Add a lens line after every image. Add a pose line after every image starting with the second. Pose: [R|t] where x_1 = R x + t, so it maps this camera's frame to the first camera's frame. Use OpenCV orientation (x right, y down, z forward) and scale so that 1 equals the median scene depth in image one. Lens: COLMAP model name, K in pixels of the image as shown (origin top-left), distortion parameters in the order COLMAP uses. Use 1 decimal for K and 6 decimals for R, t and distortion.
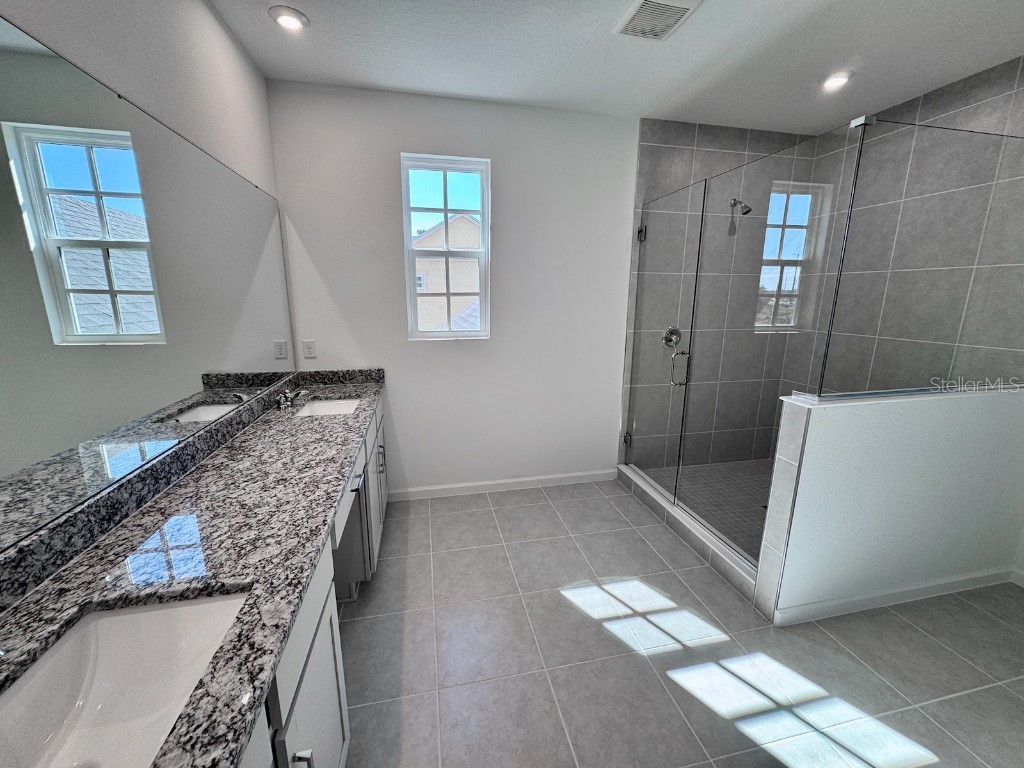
lens RADIAL K [[411.2, 0, 512.1], [0, 411.2, 383.6], [0, 0, 1]] dist [-0.003152, 0.000453]
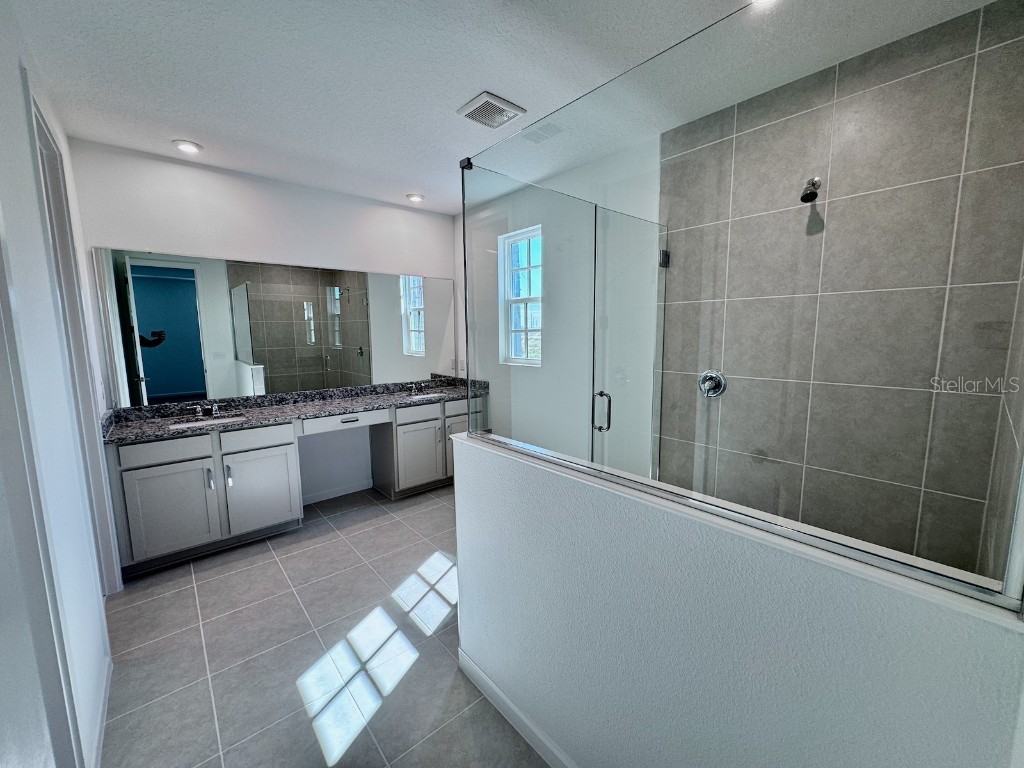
lens RADIAL K [[411.2, 0, 512.9], [0, 411.2, 384.9], [0, 0, 1]] dist [-0.003152, 0.000453]
pose [[0.480523, 0.105393, -0.870626, 1.145317], [-0.175601, 0.984211, 0.022224, -0.082261], [0.859222, 0.142203, 0.491443, 0.412938]]
